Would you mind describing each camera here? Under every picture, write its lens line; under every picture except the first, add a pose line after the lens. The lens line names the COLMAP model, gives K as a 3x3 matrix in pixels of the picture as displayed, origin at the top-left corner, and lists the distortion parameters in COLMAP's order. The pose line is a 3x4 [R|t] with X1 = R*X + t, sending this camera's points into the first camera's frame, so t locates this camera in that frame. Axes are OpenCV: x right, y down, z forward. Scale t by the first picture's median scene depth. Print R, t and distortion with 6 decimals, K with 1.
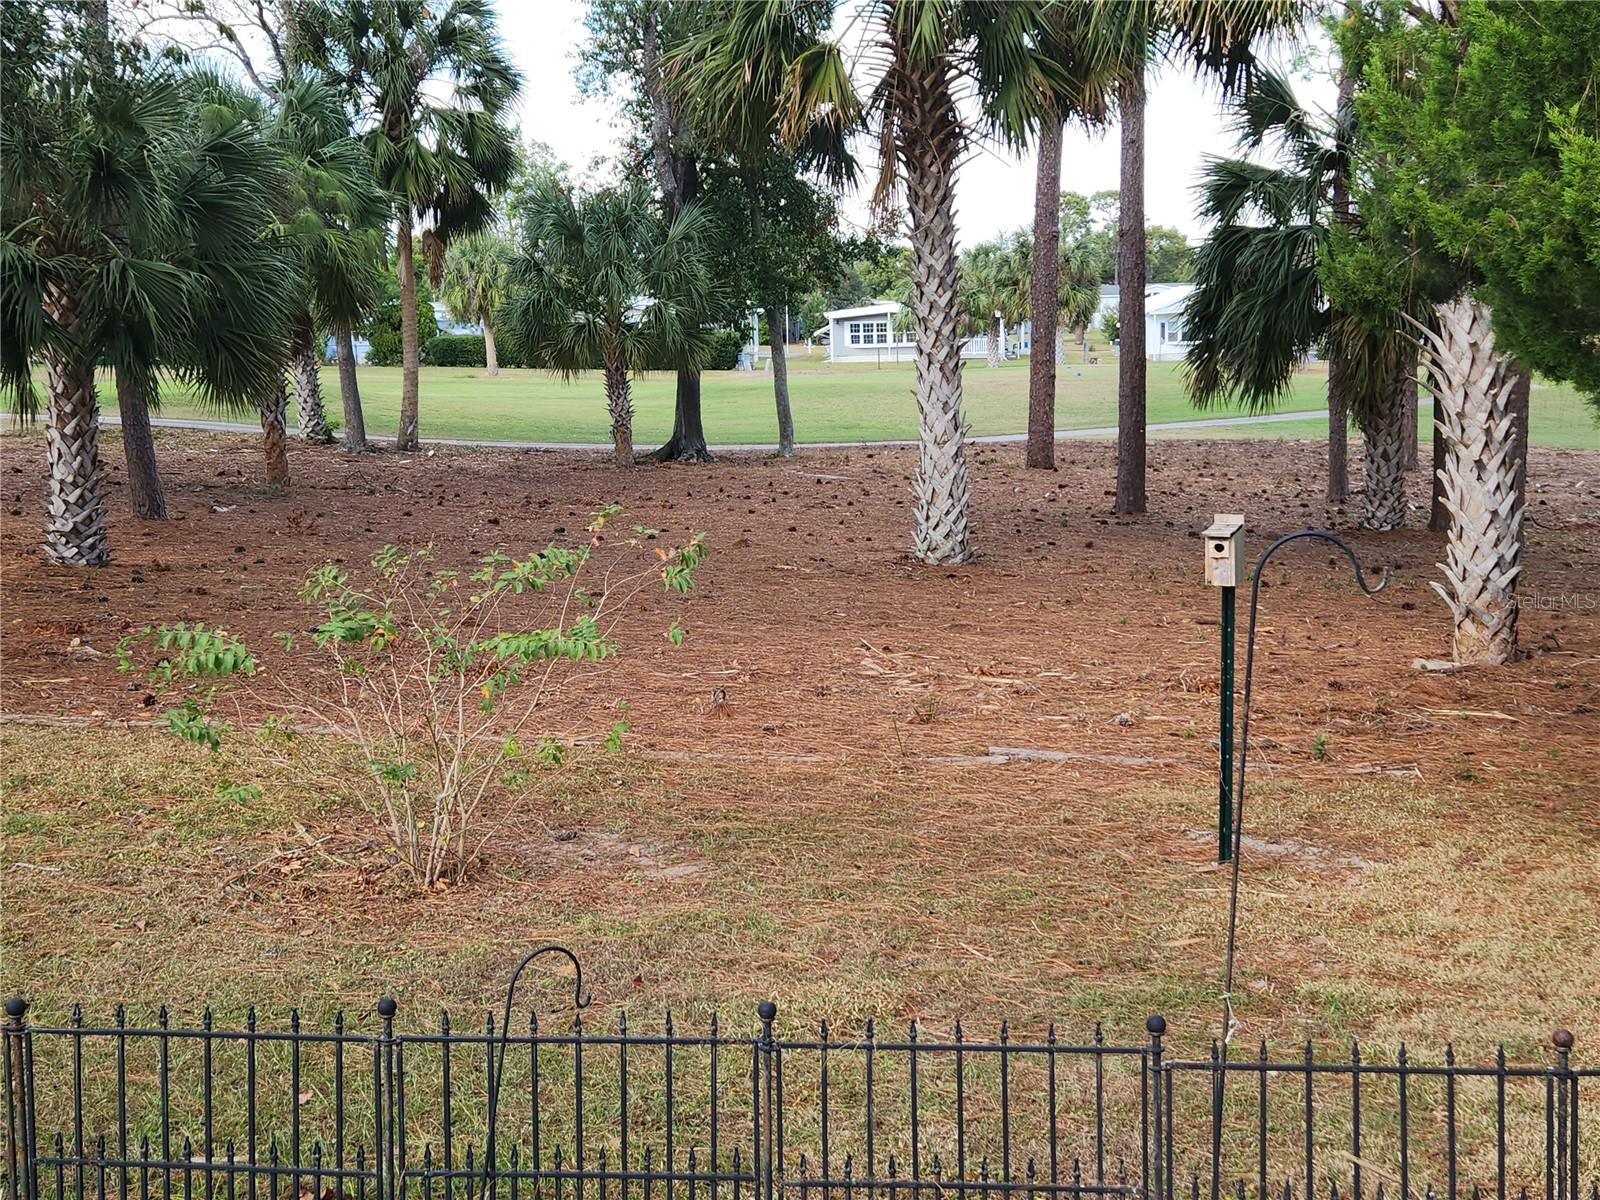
lens RADIAL K [[1861.0, 0, 829.5], [0, 1861.0, 599.5], [0, 0, 1]] dist [0.071566, 0.000000]
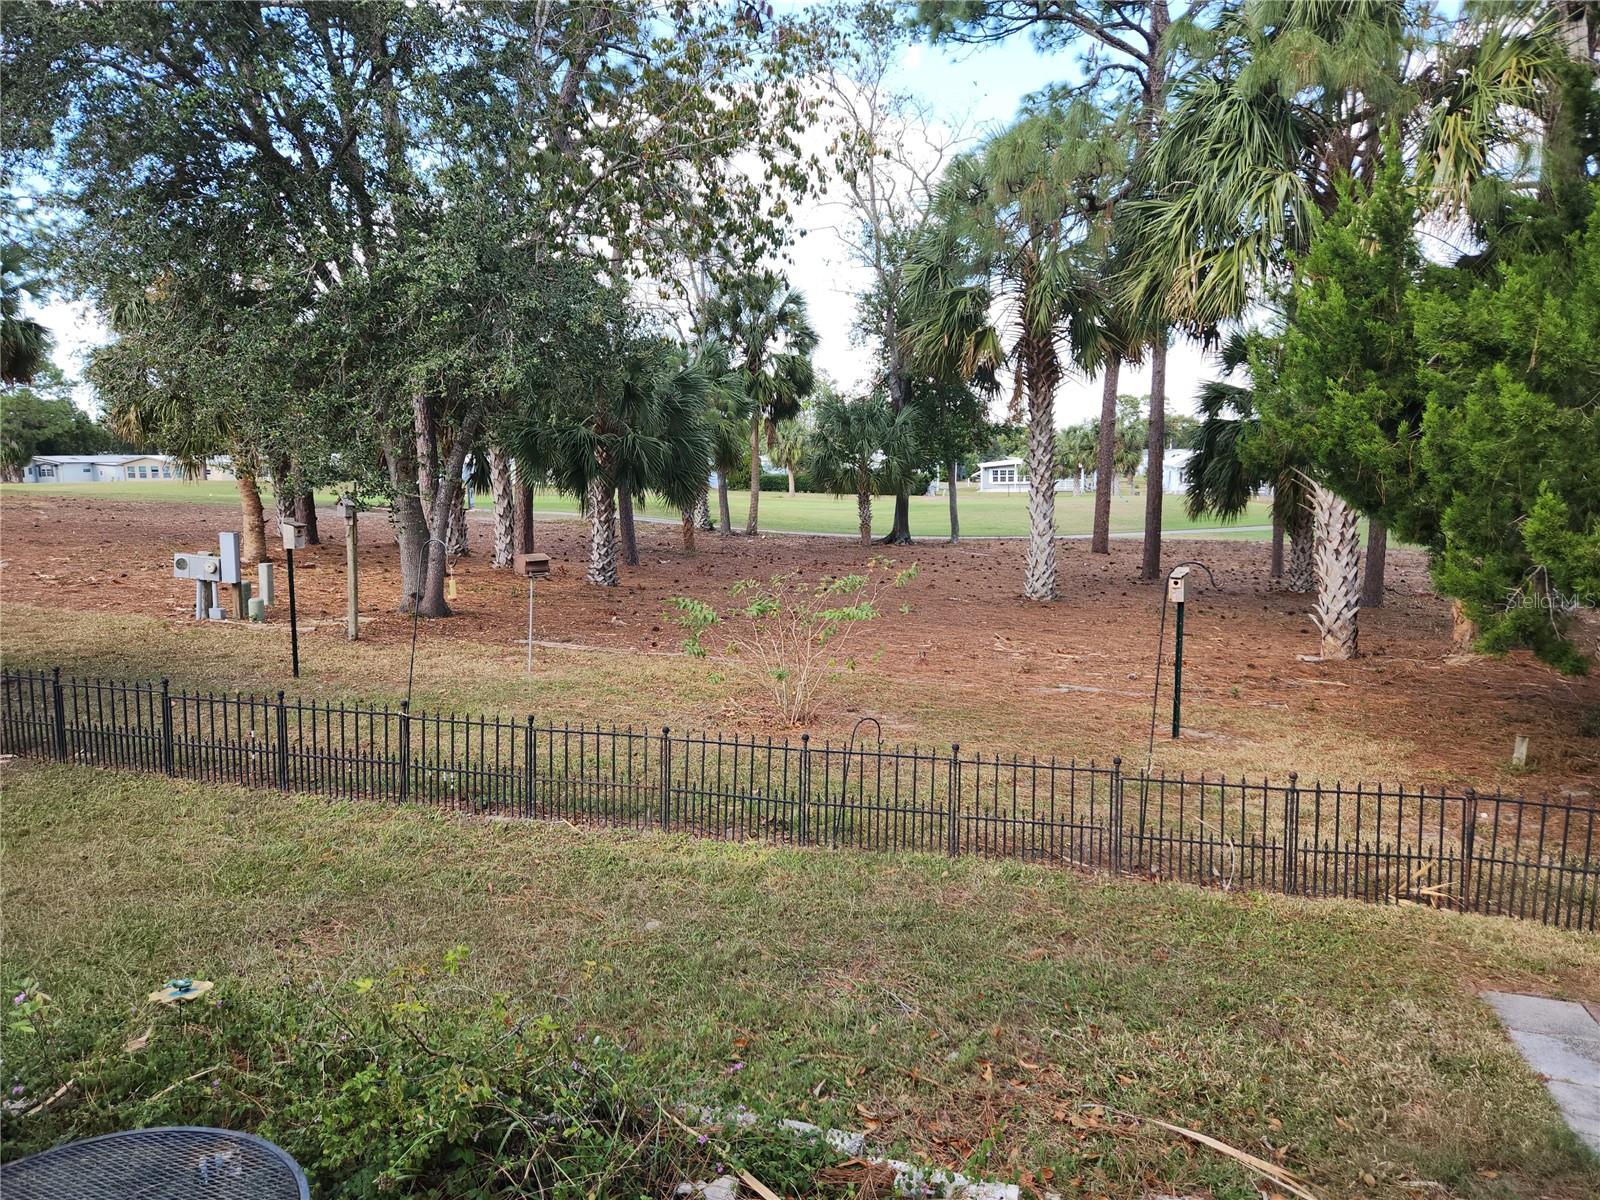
lens RADIAL K [[1068.0, 0, 805.0], [0, 1068.0, 606.6], [0, 0, 1]] dist [0.074881, -0.063913]
pose [[0.986960, 0.035568, -0.156989, -0.003038], [-0.038533, 0.999131, -0.015883, 0.013262], [0.156287, 0.021725, 0.987473, -0.094513]]
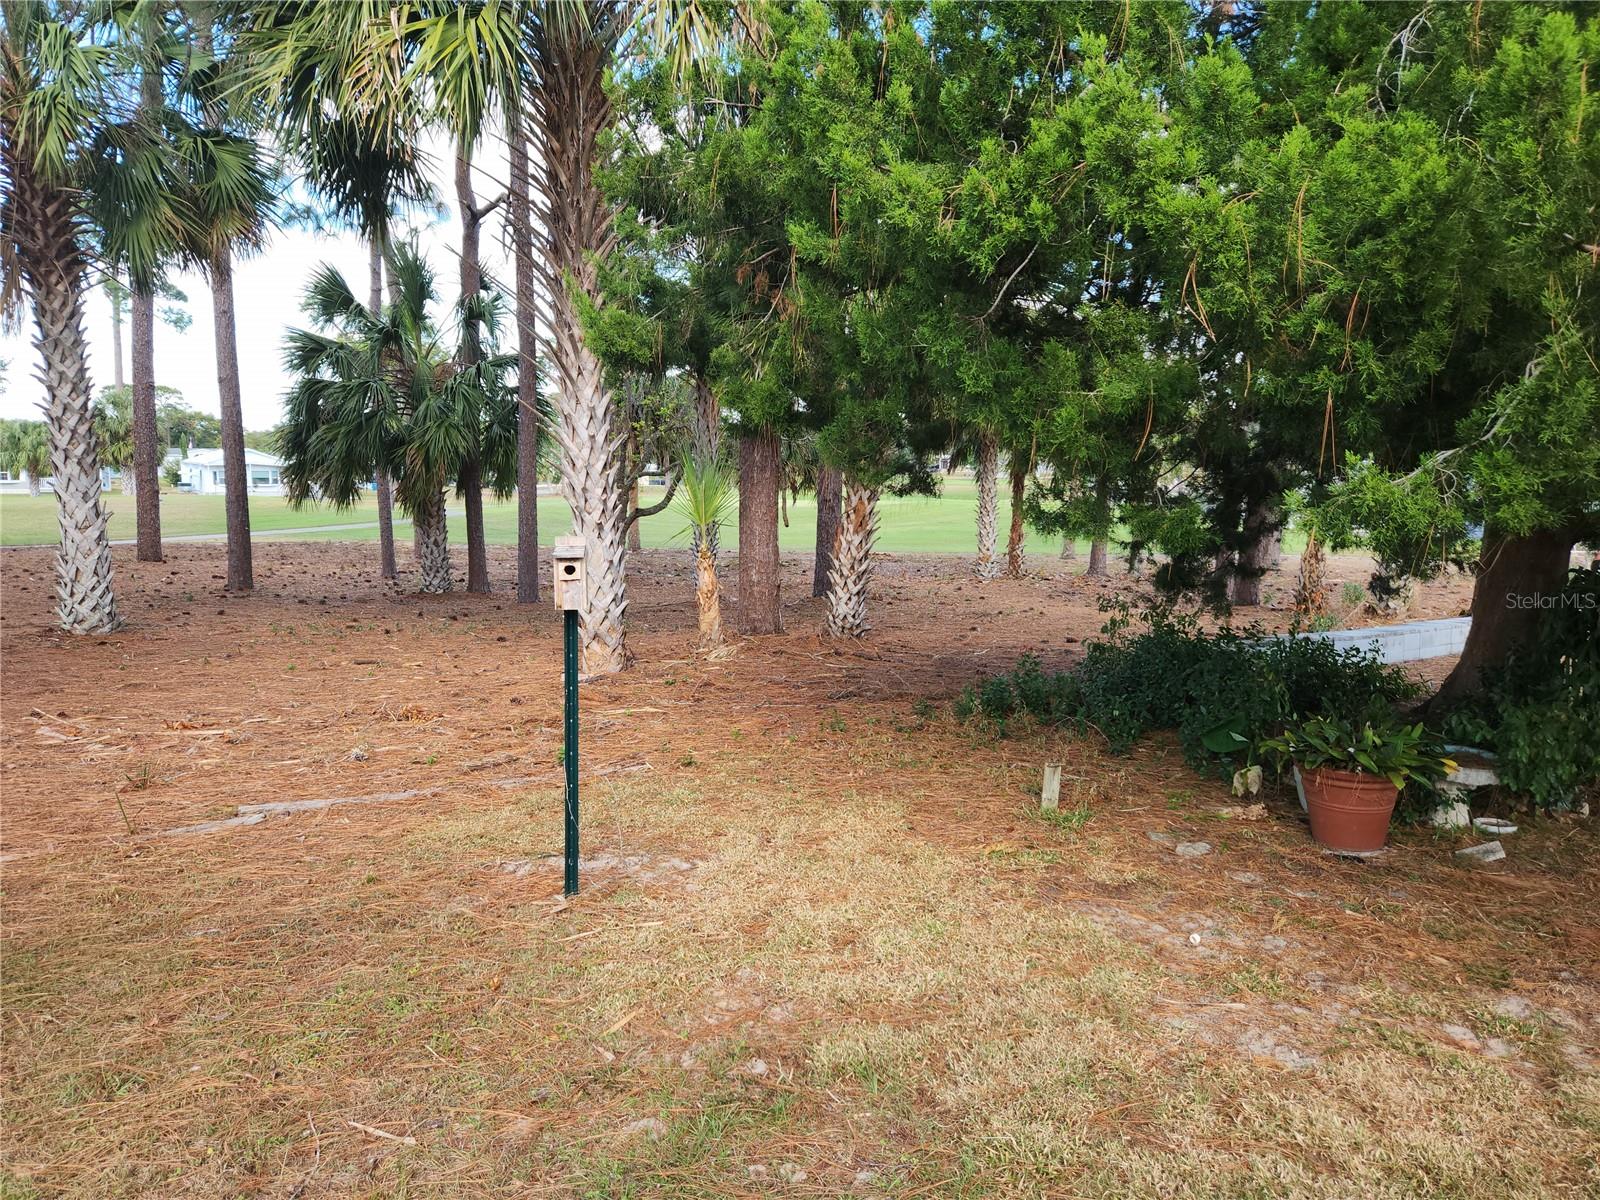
lens RADIAL K [[1068.0, 0, 805.7], [0, 1068.0, 597.7], [0, 0, 1]] dist [0.074881, -0.063913]
pose [[0.777455, -0.047694, 0.627127, -0.016501], [0.073623, 0.997167, -0.015435, 0.001542], [-0.624614, 0.058171, 0.778764, 0.202294]]
